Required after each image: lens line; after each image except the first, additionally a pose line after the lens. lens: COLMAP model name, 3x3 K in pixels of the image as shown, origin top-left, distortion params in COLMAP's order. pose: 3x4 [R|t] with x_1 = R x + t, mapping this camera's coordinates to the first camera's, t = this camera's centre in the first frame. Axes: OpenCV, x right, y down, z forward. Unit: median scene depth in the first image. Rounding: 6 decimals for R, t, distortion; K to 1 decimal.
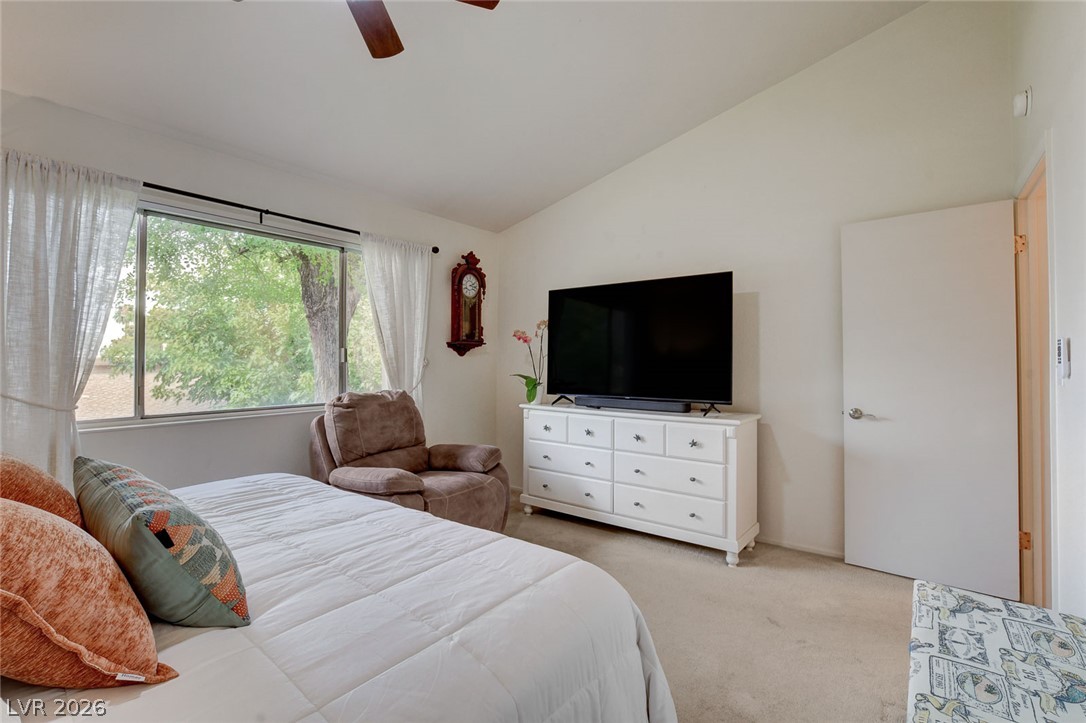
lens RADIAL K [[498.4, 0, 545.1], [0, 498.4, 358.8], [0, 0, 1]] dist [-0.021334, 0.009083]
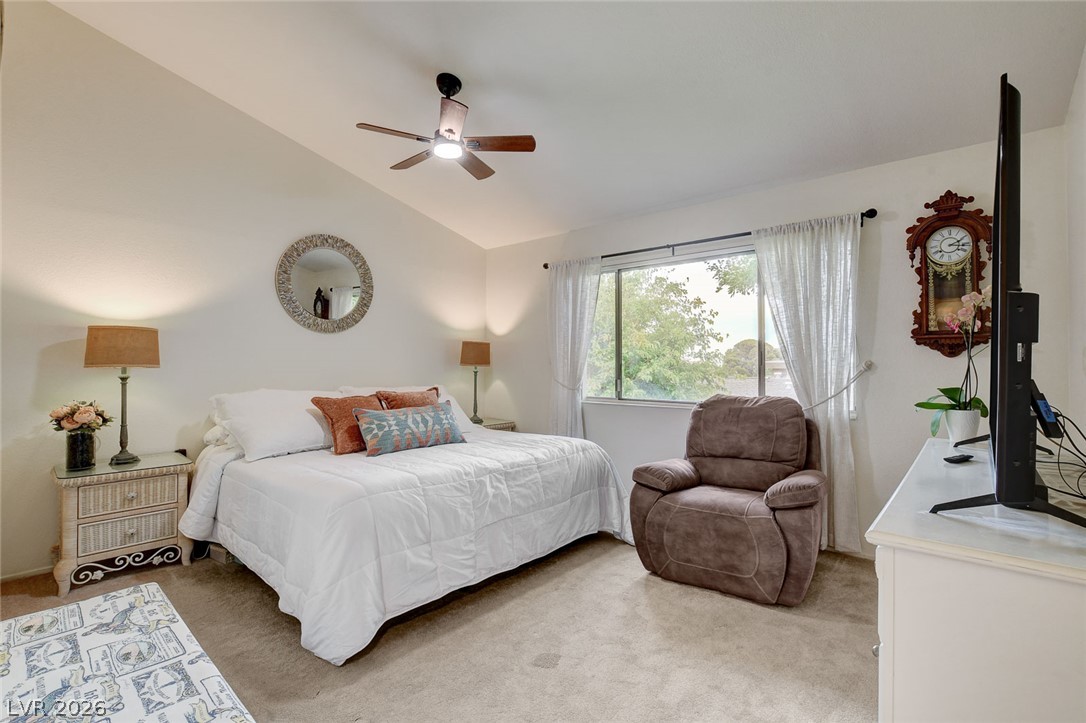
lens RADIAL K [[498.2, 0, 535.8], [0, 498.2, 365.5], [0, 0, 1]] dist [-0.023565, 0.000344]
pose [[-0.085120, -0.002249, -0.996368, 0.943855], [-0.004458, 0.999988, -0.001876, 0.015854], [0.996361, 0.004282, -0.085129, 0.989060]]
